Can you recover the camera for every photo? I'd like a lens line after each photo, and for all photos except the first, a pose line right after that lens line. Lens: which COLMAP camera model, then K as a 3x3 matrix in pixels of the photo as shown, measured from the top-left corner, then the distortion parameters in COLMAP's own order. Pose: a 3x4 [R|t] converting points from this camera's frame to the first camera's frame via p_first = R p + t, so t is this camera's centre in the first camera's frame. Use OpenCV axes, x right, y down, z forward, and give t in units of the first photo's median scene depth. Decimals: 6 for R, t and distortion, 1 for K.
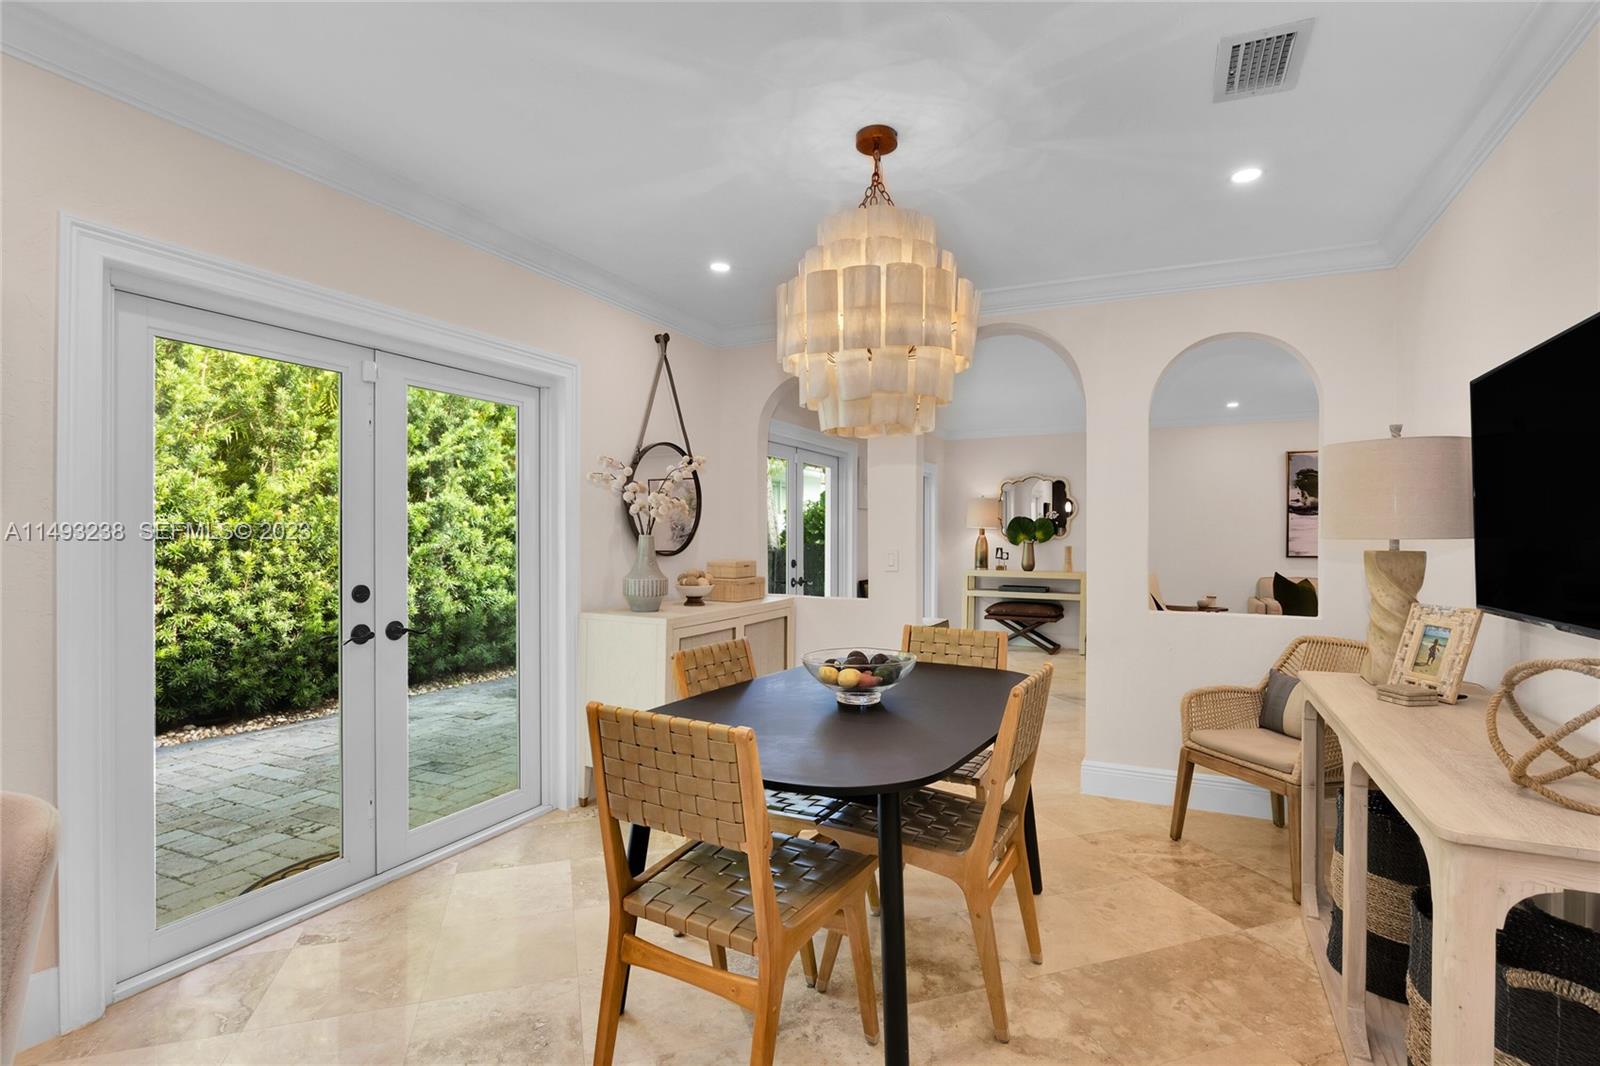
lens RADIAL K [[771.4, 0, 808.5], [0, 771.4, 537.1], [0, 0, 1]] dist [-0.012306, -0.000416]
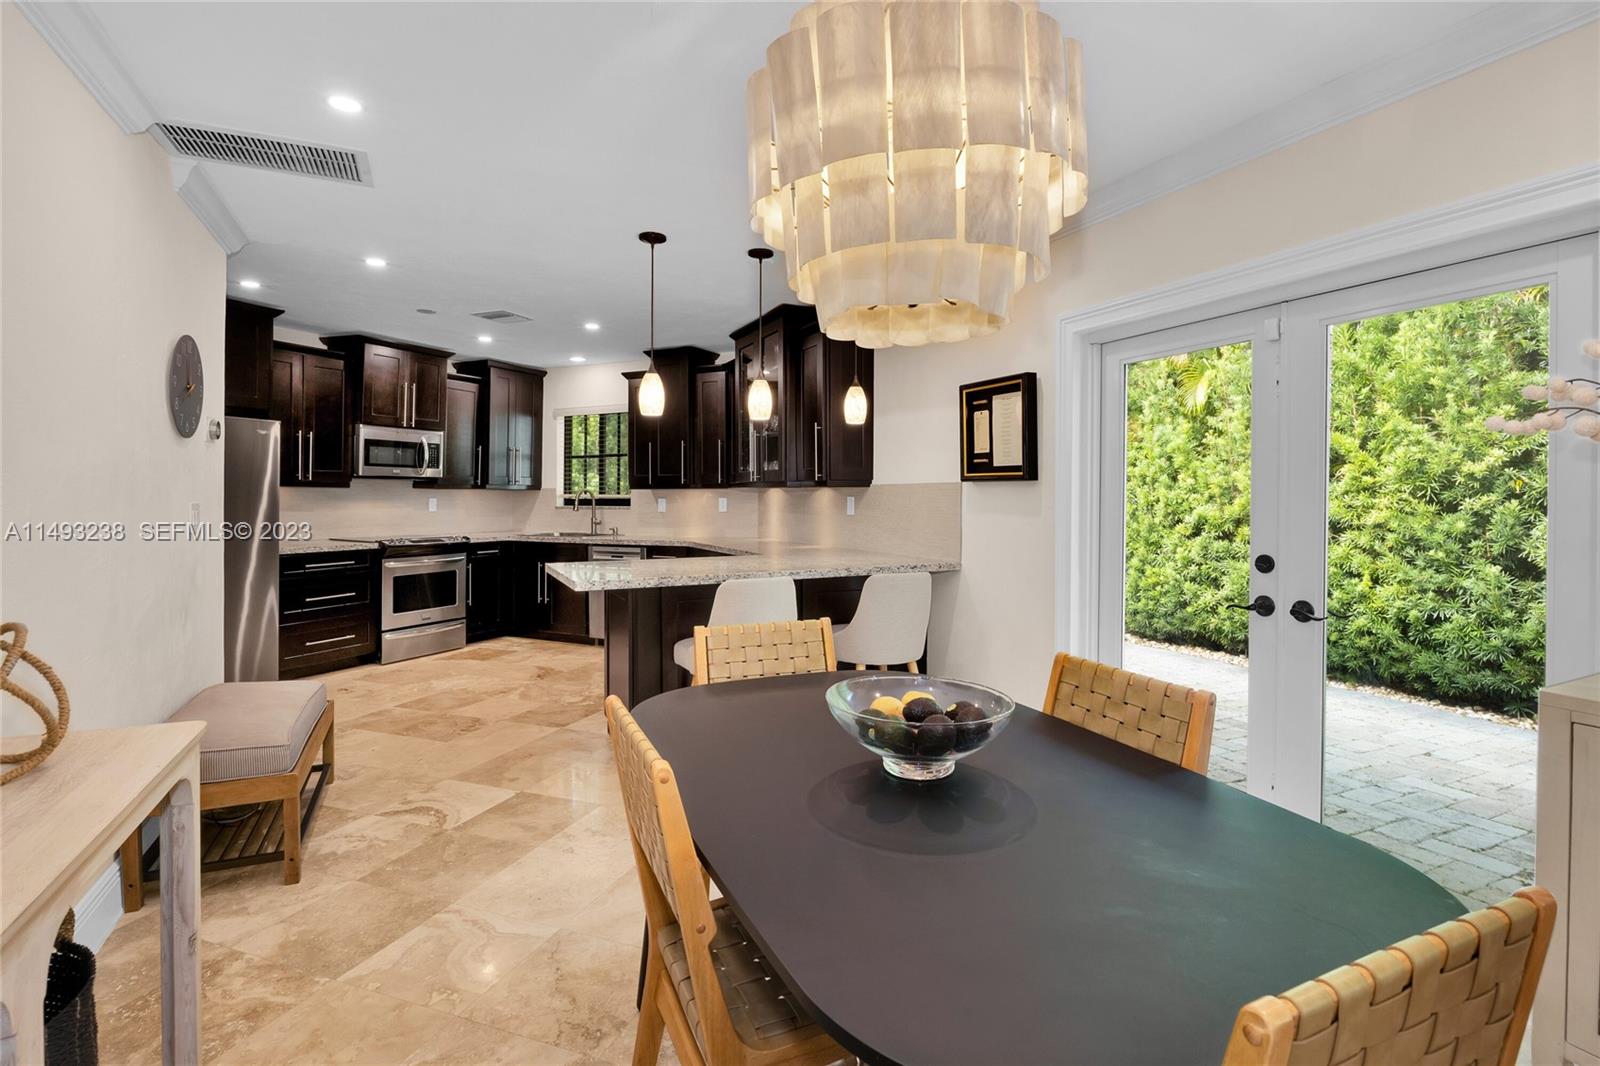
lens RADIAL K [[765.1, 0, 805.0], [0, 765.1, 496.0], [0, 0, 1]] dist [-0.011815, 0.000080]
pose [[-0.620393, -0.005815, -0.784270, 0.598474], [-0.007383, 0.999972, -0.001574, -0.006954], [0.784256, 0.004814, -0.620418, 1.300942]]
